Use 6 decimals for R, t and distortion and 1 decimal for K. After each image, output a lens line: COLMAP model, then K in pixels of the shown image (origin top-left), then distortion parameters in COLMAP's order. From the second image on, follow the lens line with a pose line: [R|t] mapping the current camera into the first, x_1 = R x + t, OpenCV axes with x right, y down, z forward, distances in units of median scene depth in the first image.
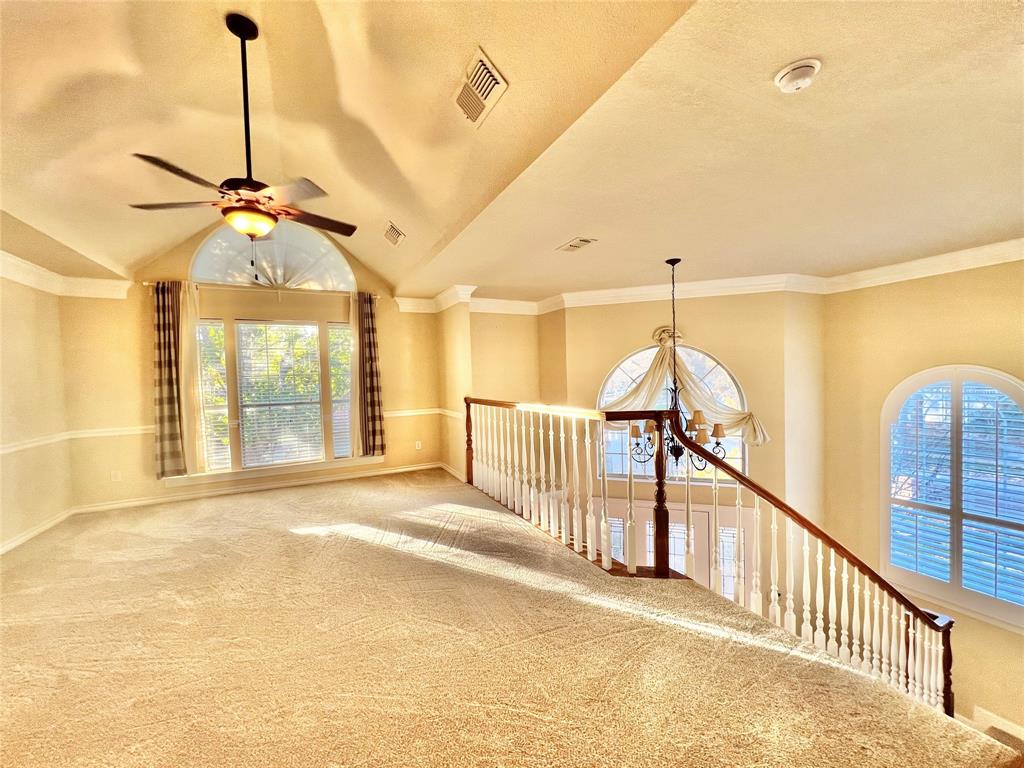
lens RADIAL K [[410.8, 0, 514.8], [0, 410.8, 385.5], [0, 0, 1]] dist [-0.001124, 0.000164]
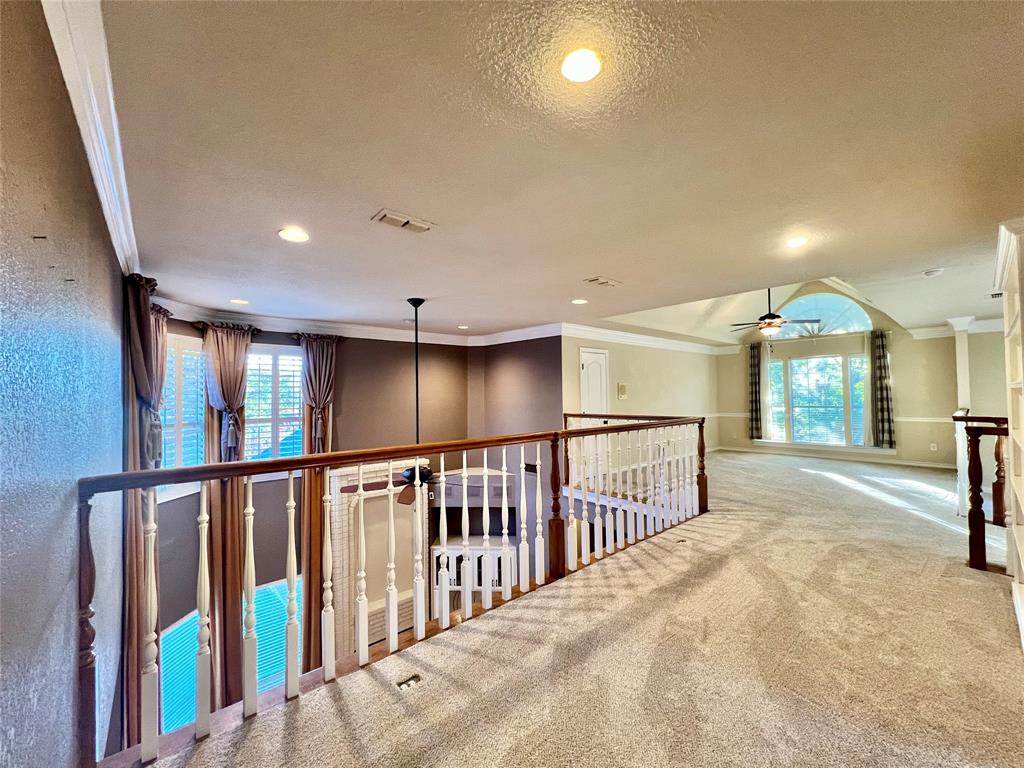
lens RADIAL K [[410.8, 0, 514.8], [0, 410.8, 385.5], [0, 0, 1]] dist [-0.001124, 0.000164]
pose [[0.260882, -0.002109, -0.965368, 0.825888], [-0.017300, 0.999827, -0.006859, -0.009798], [0.965216, 0.018490, 0.260800, -0.695742]]
